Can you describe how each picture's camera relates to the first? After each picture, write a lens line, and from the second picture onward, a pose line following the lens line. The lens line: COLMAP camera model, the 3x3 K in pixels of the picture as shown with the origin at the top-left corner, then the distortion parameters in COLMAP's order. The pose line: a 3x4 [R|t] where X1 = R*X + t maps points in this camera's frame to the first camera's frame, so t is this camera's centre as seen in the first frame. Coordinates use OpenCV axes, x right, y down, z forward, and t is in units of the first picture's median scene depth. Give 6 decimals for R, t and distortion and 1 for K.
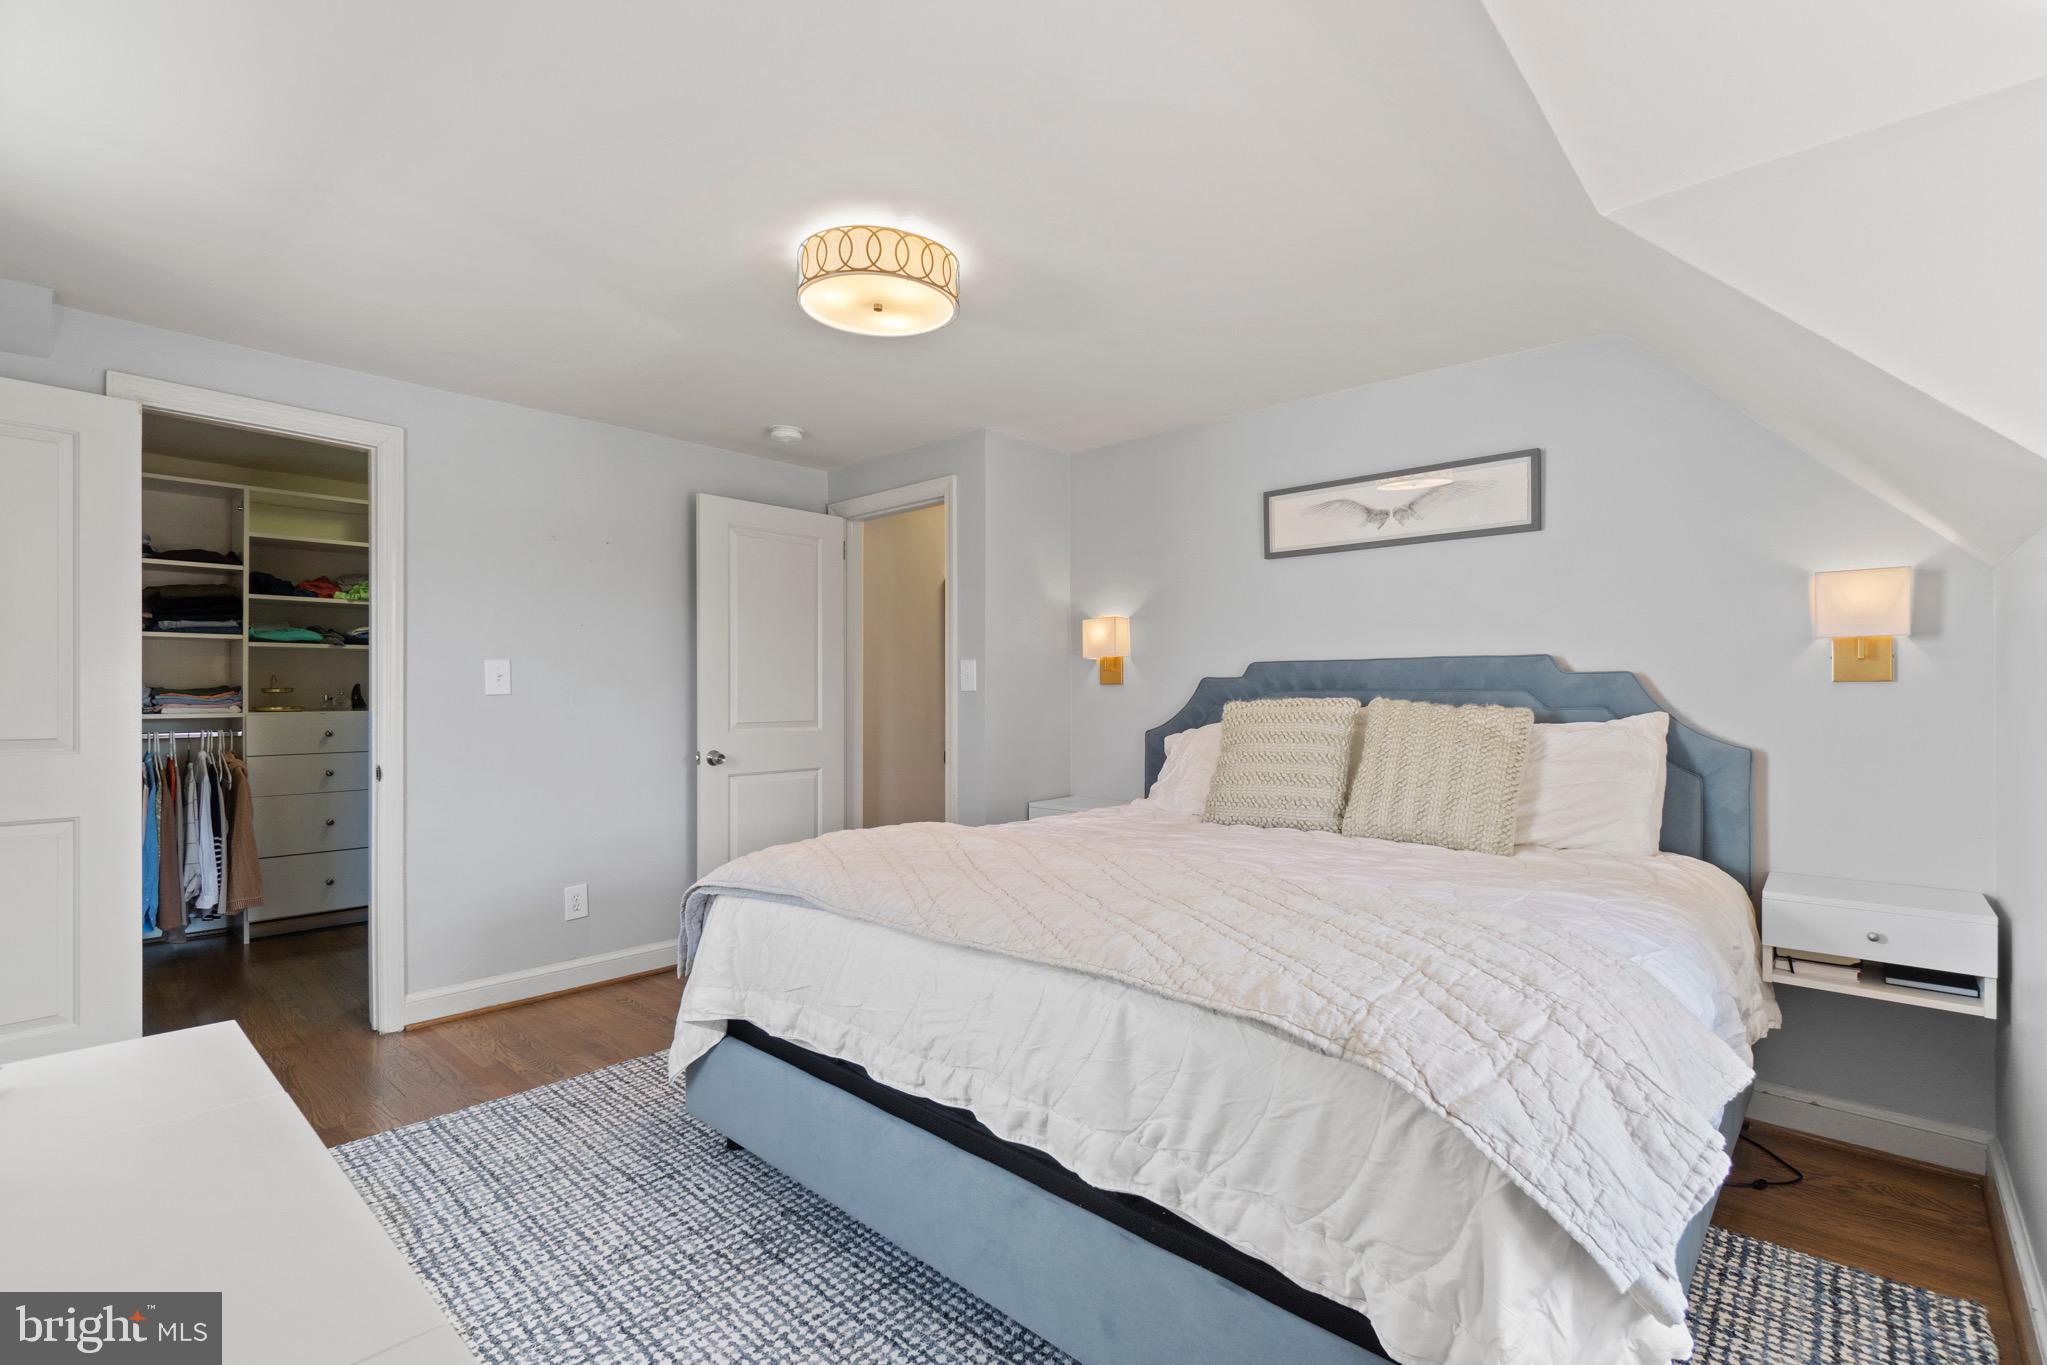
lens RADIAL K [[890.3, 0, 1012.8], [0, 890.3, 695.8], [0, 0, 1]] dist [0.000265, -0.000279]
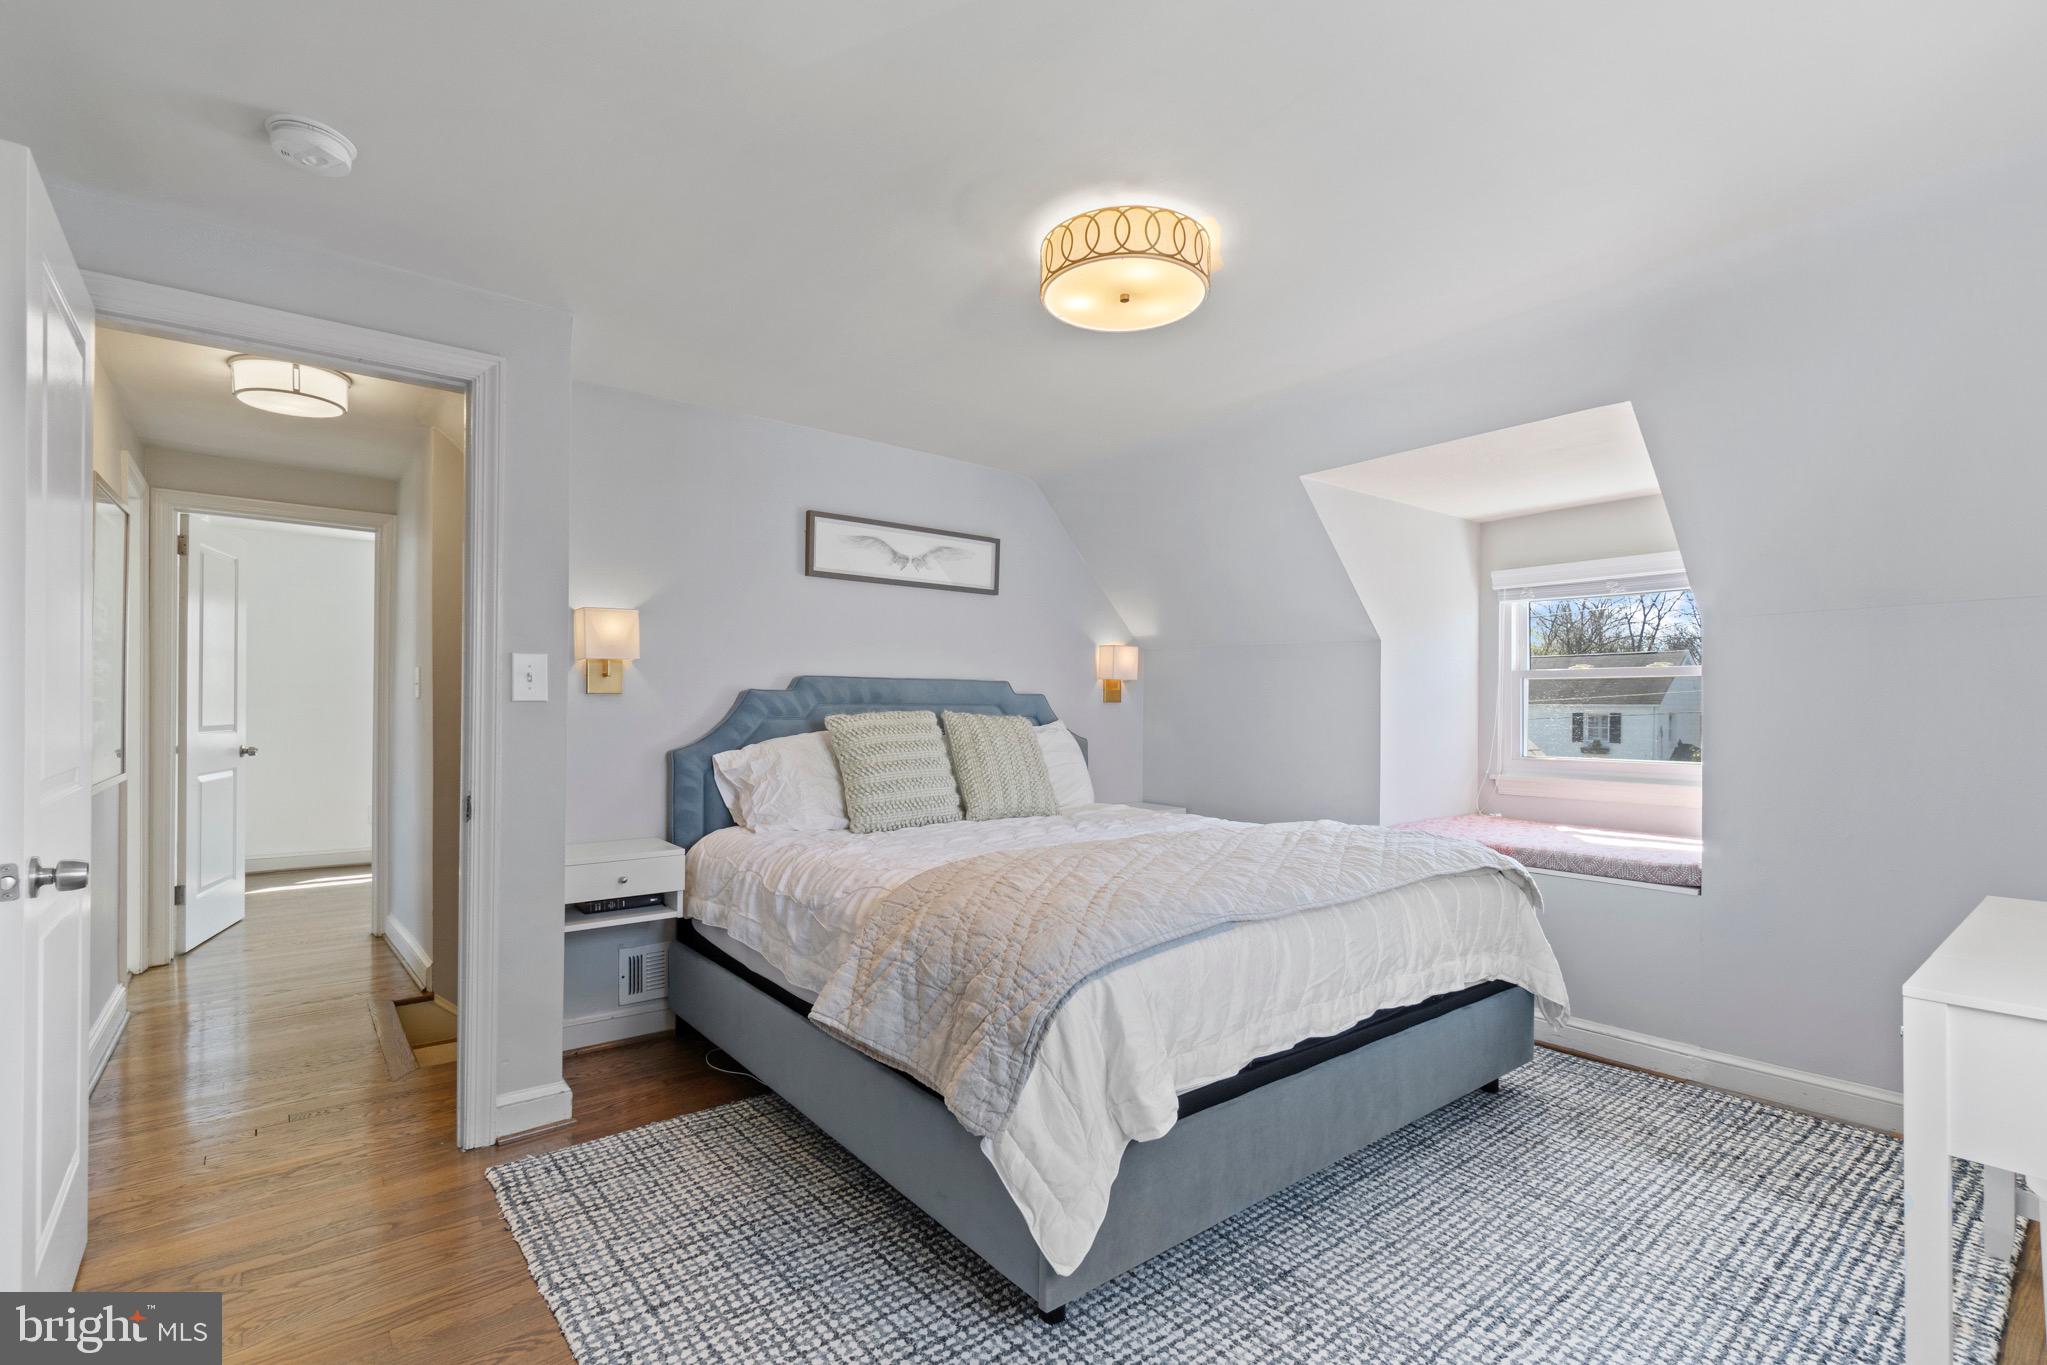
lens RADIAL K [[890.3, 0, 1012.8], [0, 890.3, 695.8], [0, 0, 1]] dist [0.000265, -0.000279]
pose [[0.178093, 0.011092, 0.983951, -0.815546], [-0.007707, 0.999922, -0.009877, -0.007398], [-0.983984, -0.005824, 0.178164, 0.696892]]
